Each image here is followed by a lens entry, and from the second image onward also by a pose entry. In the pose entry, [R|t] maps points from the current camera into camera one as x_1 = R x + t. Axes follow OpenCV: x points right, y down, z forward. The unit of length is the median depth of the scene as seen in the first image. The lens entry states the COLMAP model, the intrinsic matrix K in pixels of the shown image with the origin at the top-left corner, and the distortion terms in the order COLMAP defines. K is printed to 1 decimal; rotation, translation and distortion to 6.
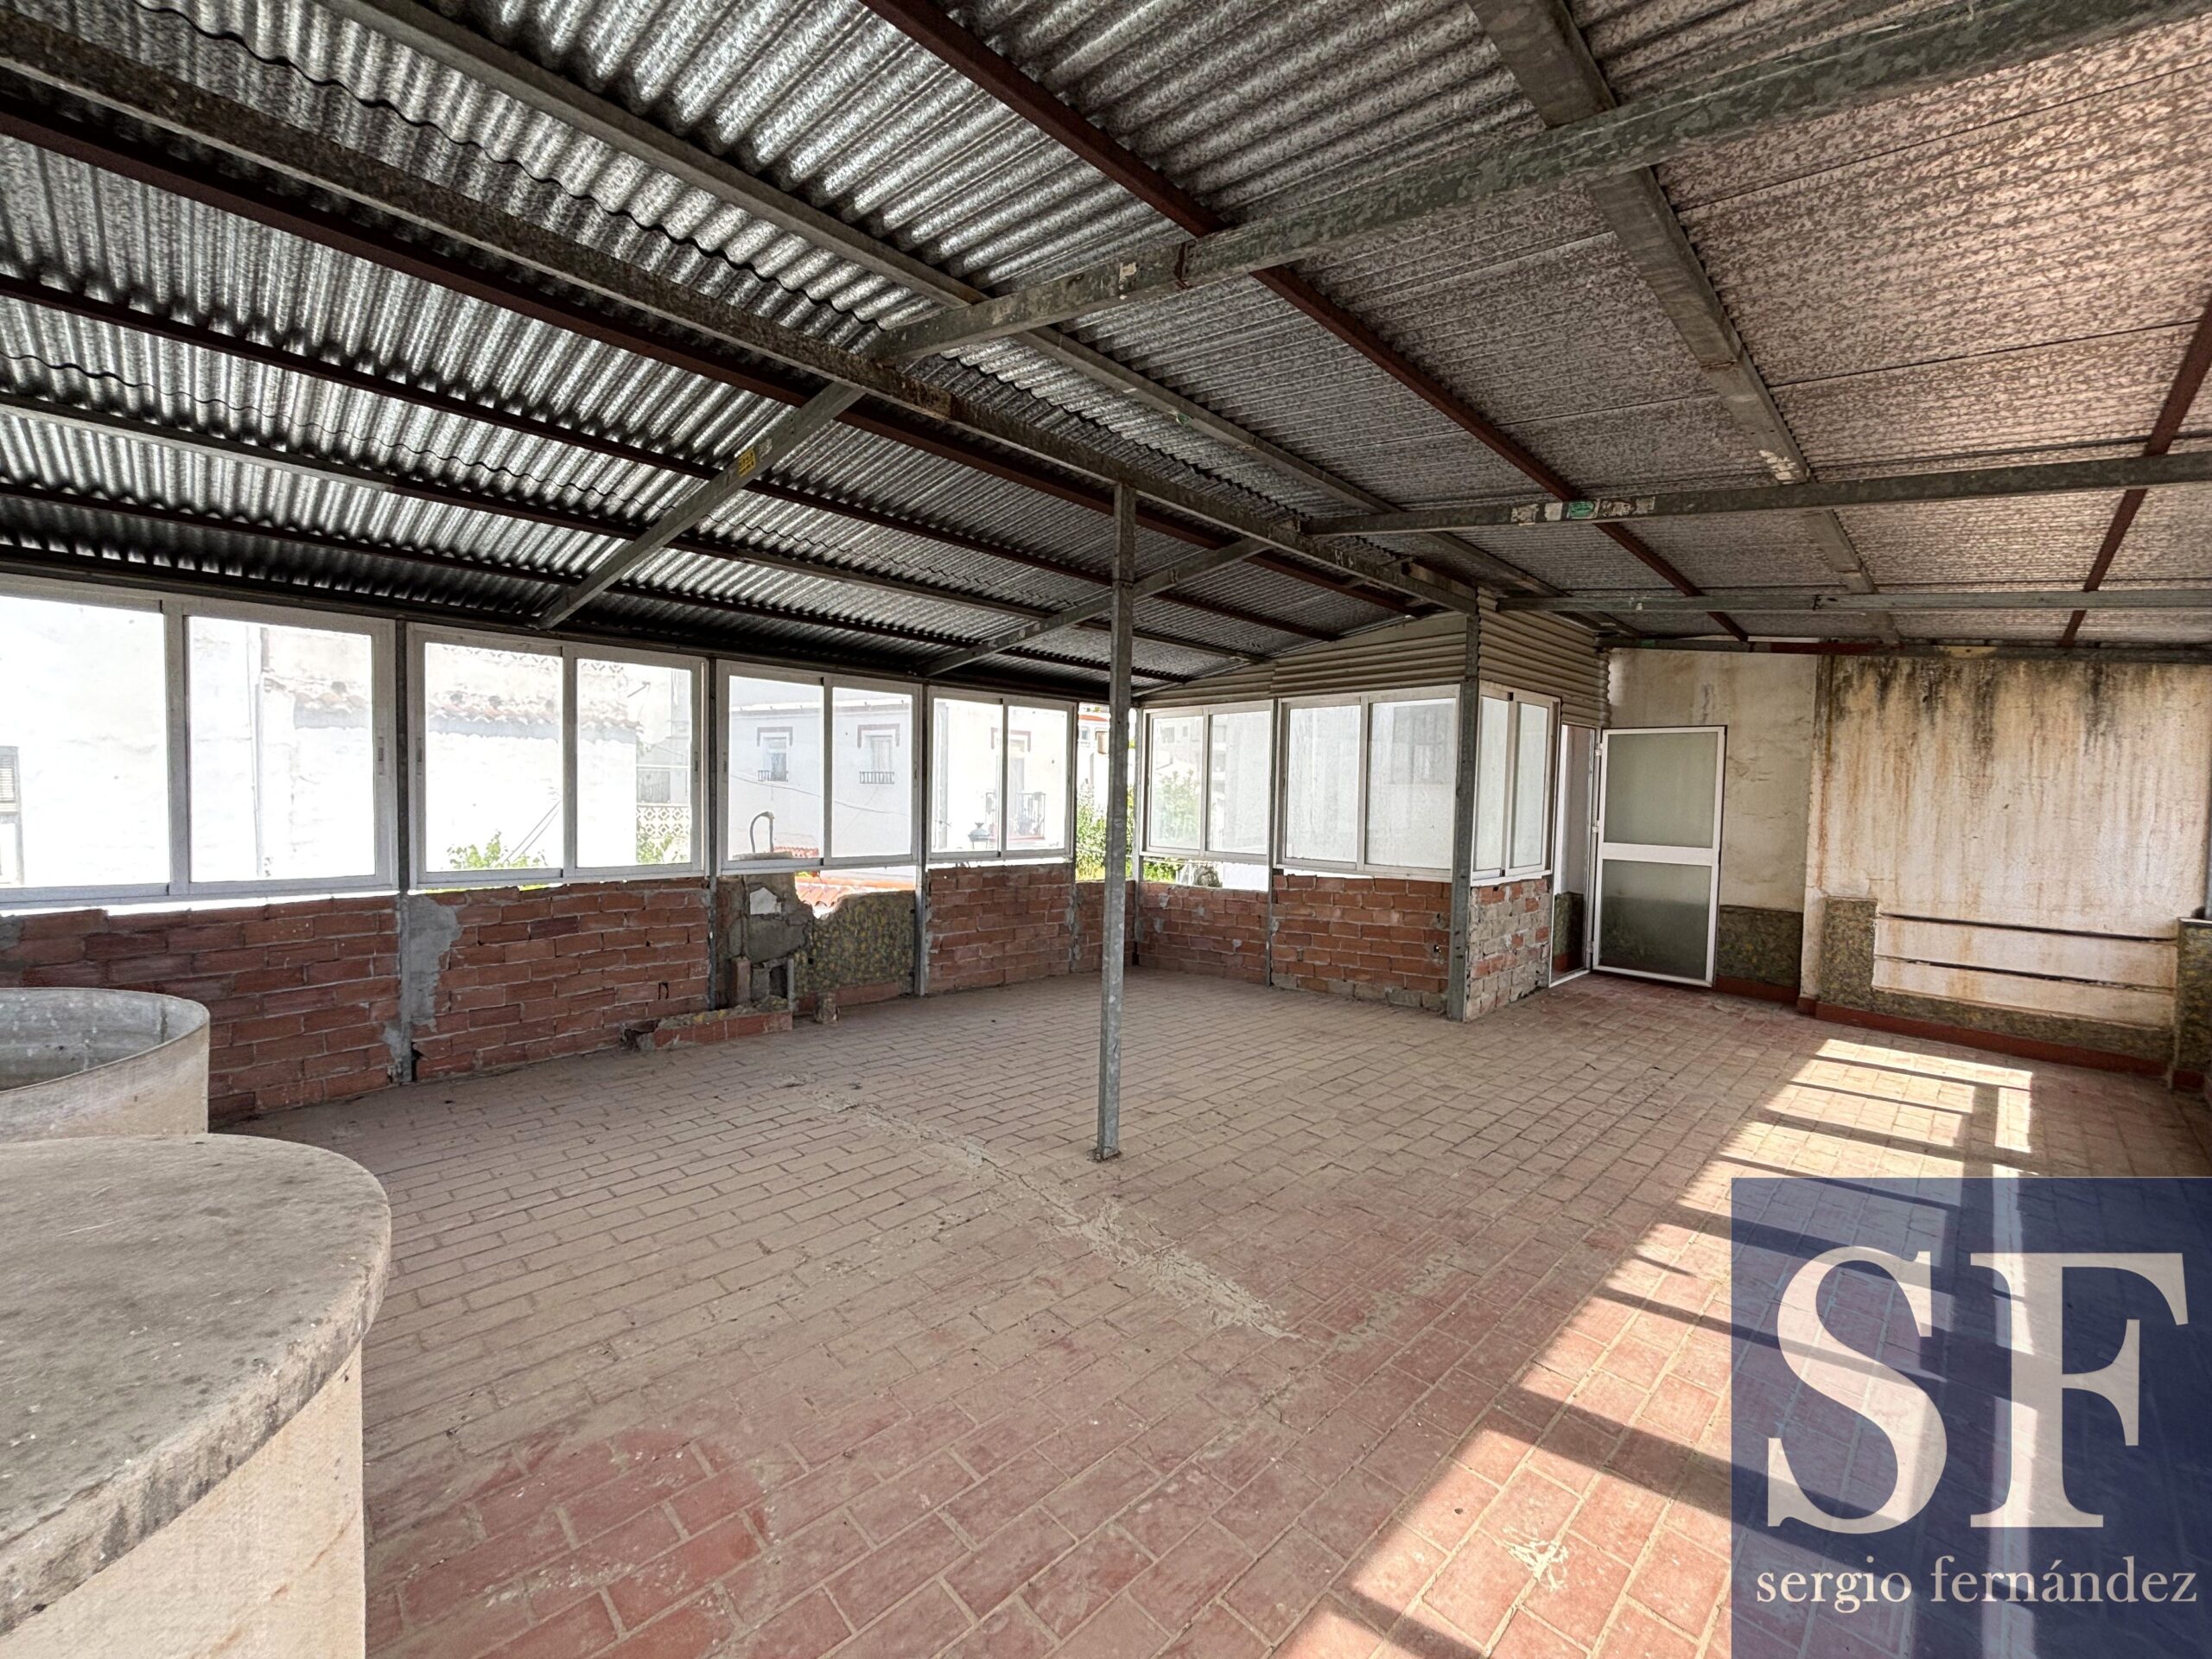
lens RADIAL K [[898.4, 0, 1106.7], [0, 898.4, 821.9], [0, 0, 1]] dist [0.013277, -0.000463]
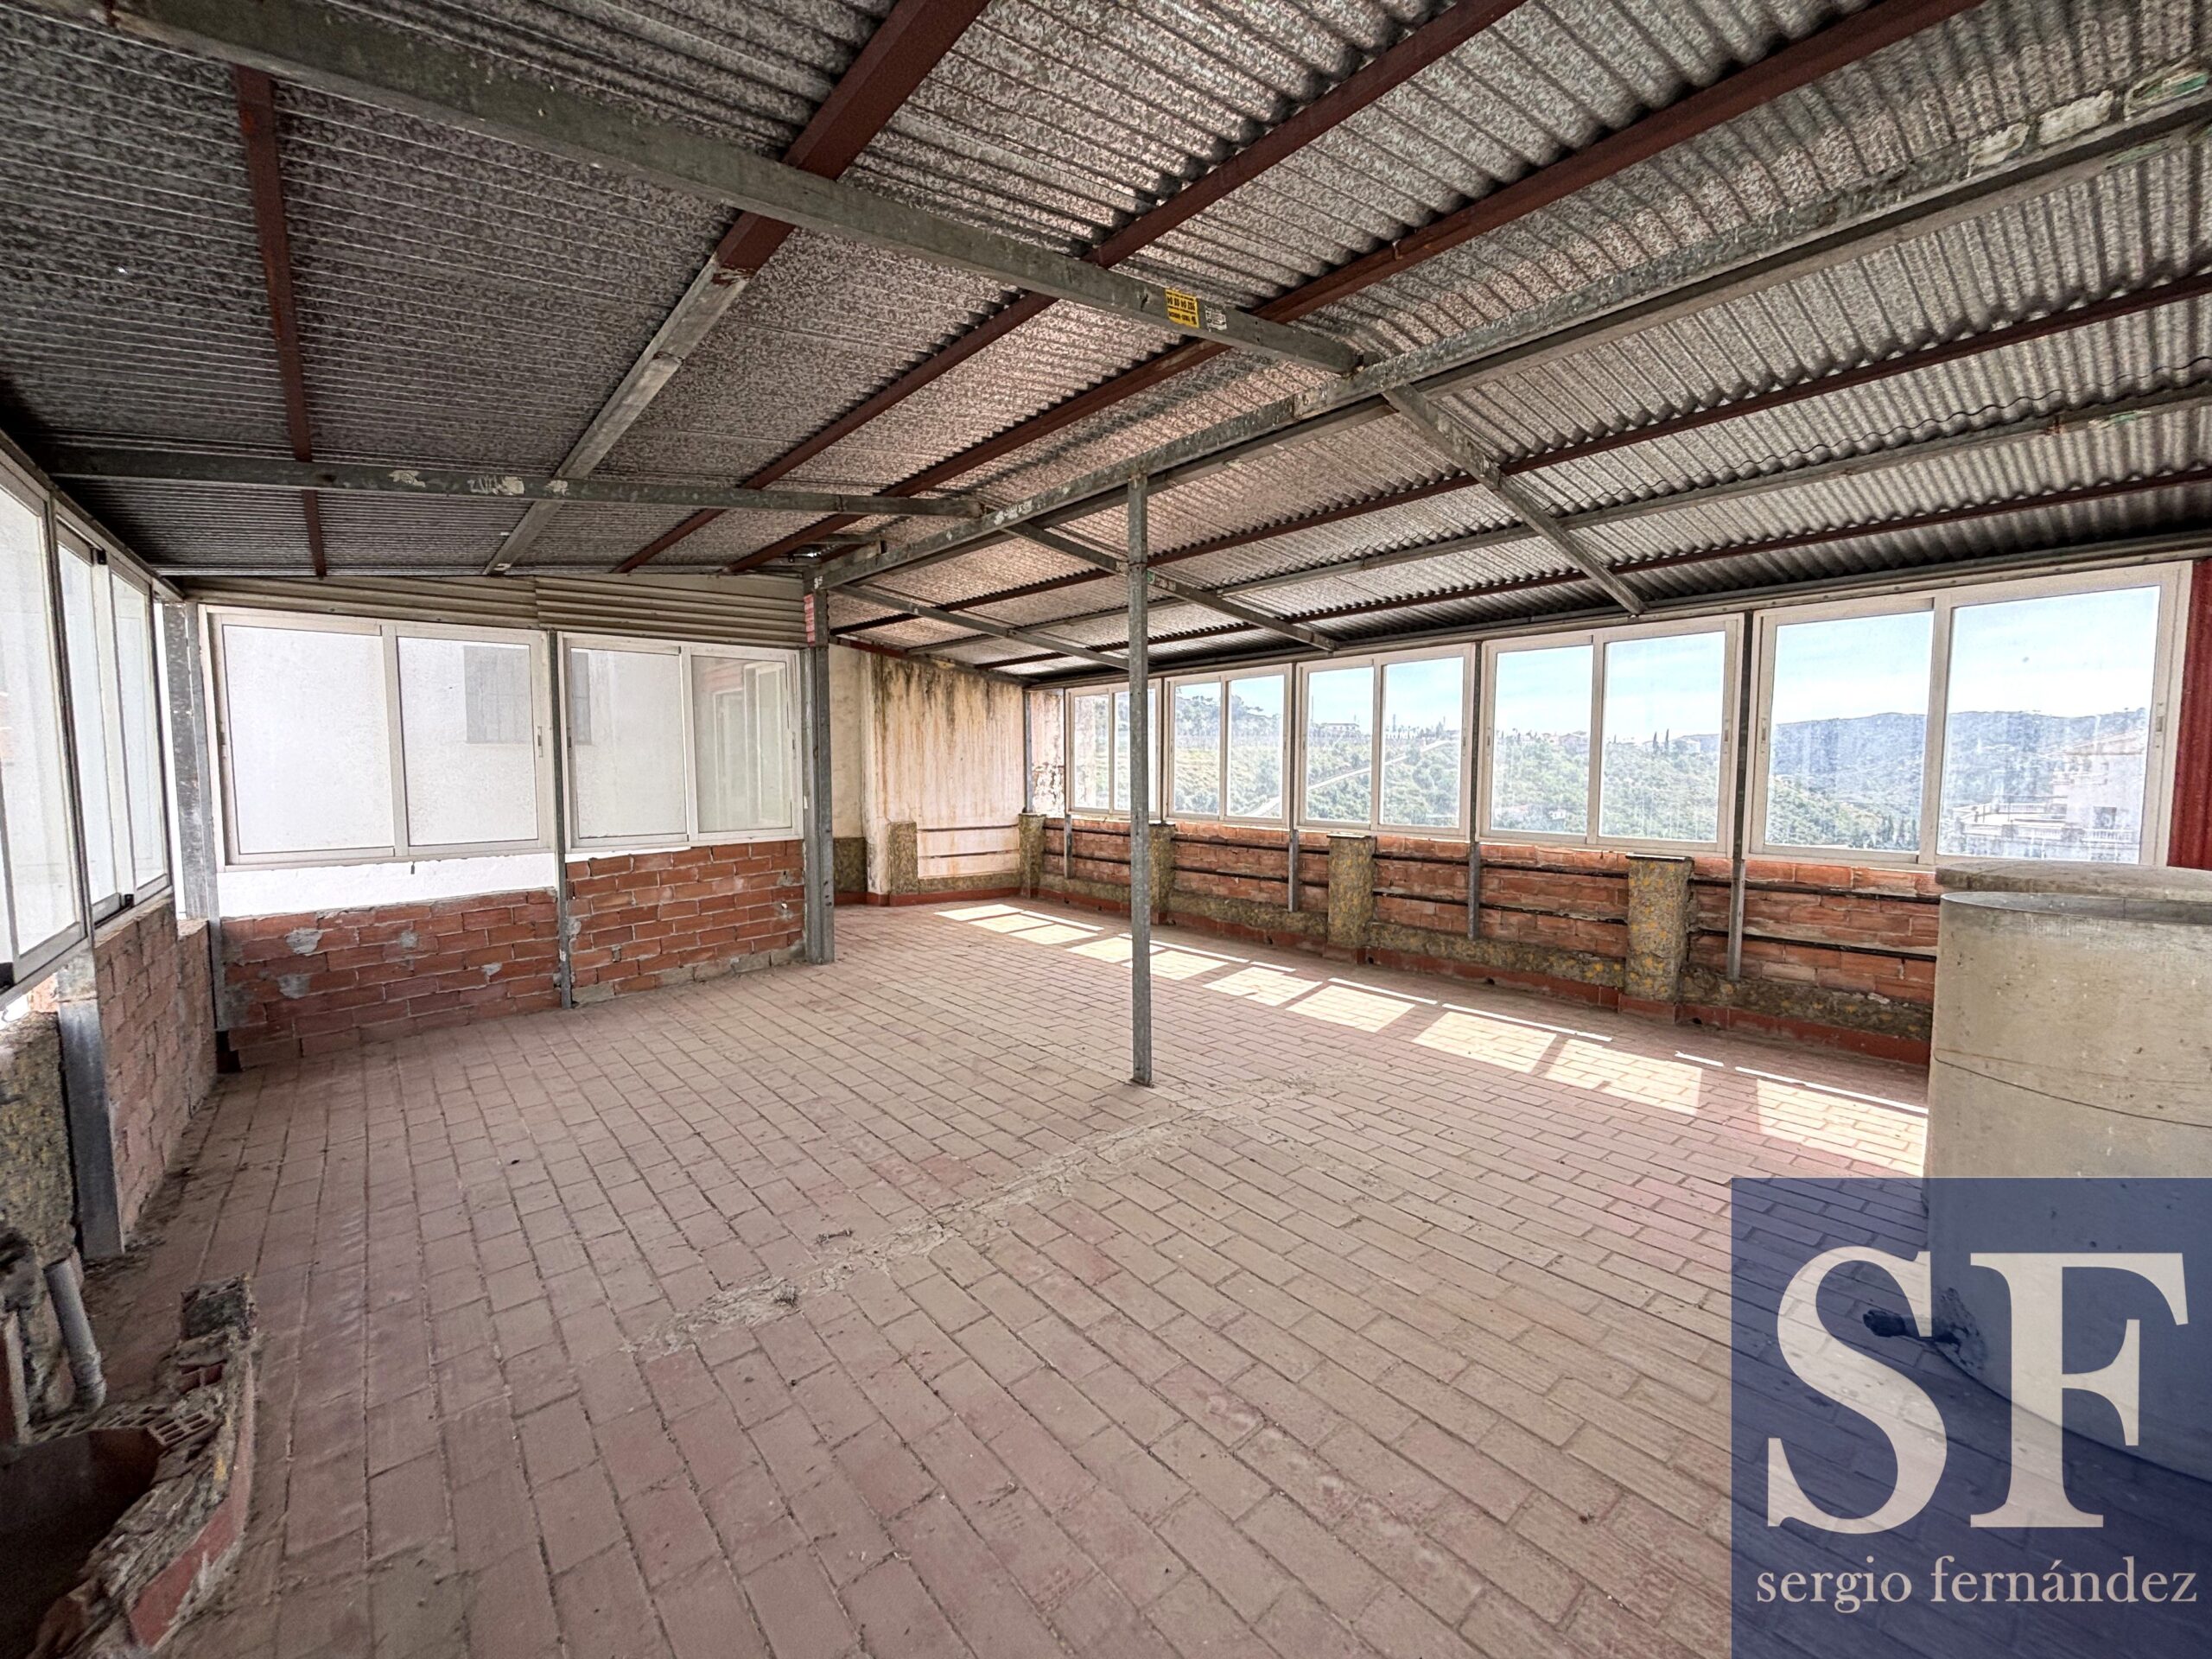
lens RADIAL K [[898.4, 0, 1100.4], [0, 898.4, 831.4], [0, 0, 1]] dist [0.013277, -0.000463]
pose [[0.079265, -0.095130, 0.992304, -0.620274], [0.041048, 0.994903, 0.092100, -0.023593], [-0.996008, 0.033432, 0.082766, 0.551168]]
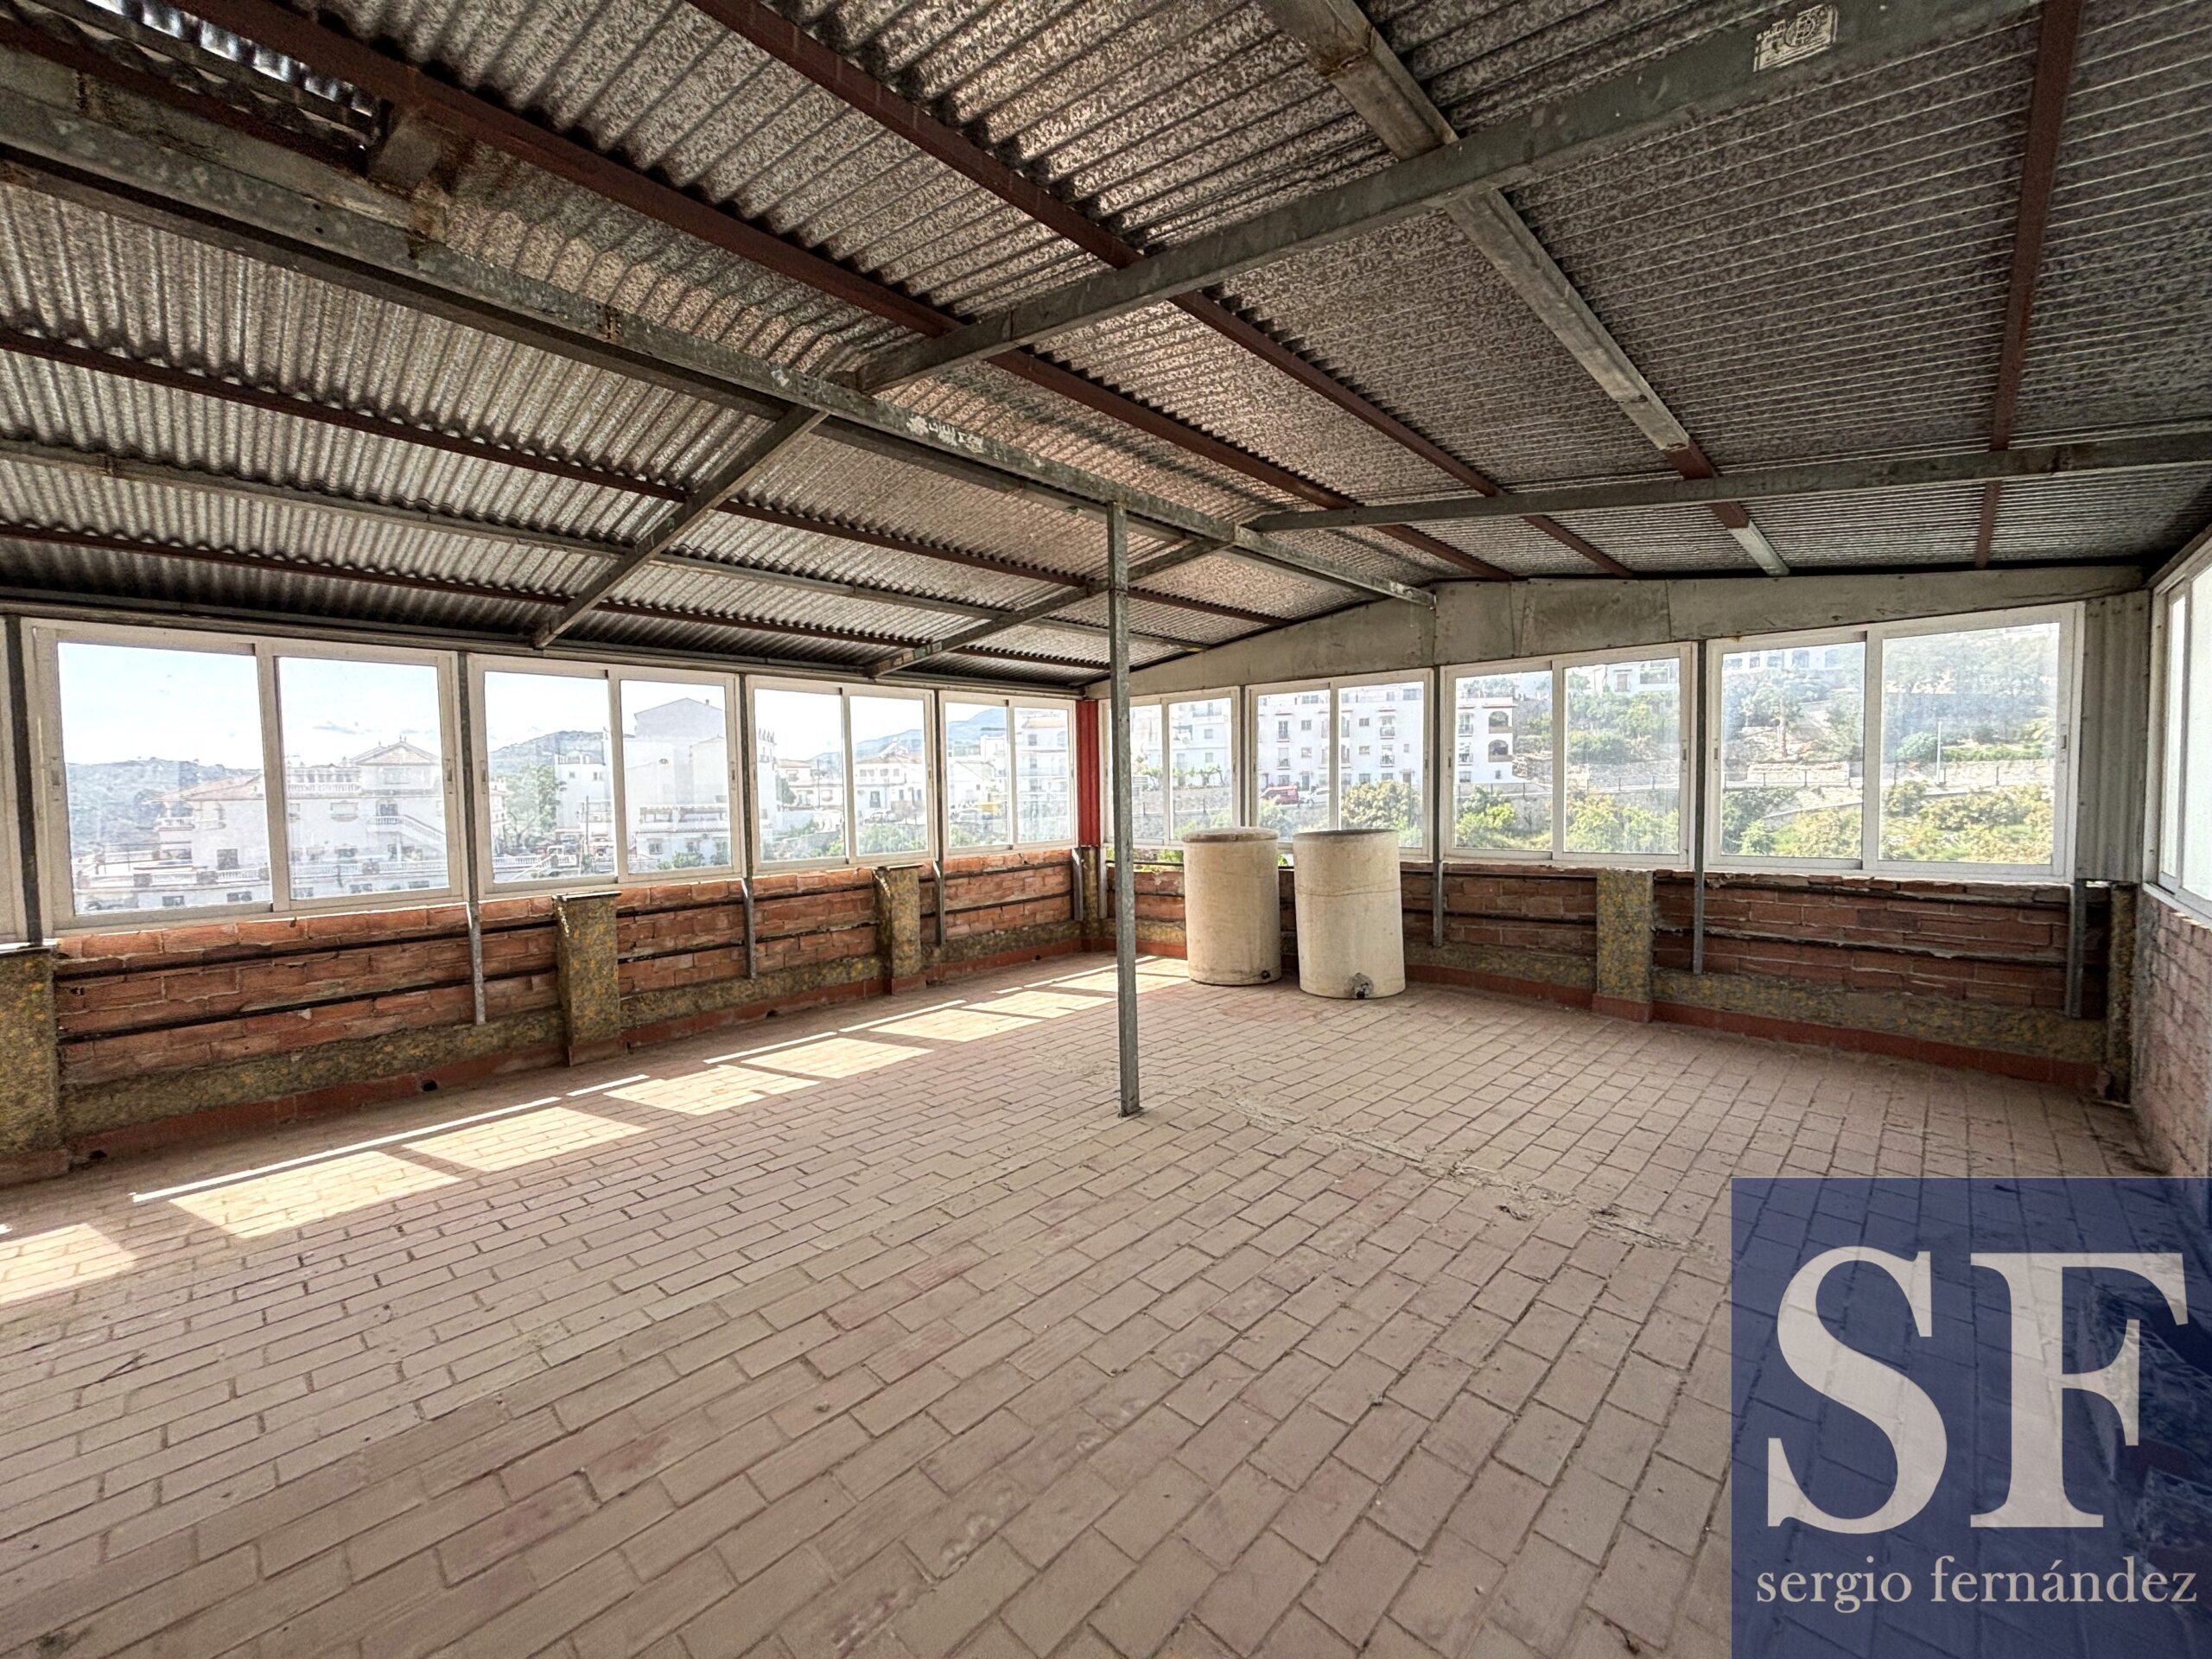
lens RADIAL K [[898.4, 0, 1116.3], [0, 898.4, 828.1], [0, 0, 1]] dist [0.013277, -0.000463]
pose [[-0.998821, 0.003580, -0.048415, 0.039180], [-0.000330, 0.996753, 0.080521, -0.034784], [0.048546, 0.080442, -0.995576, 1.191937]]
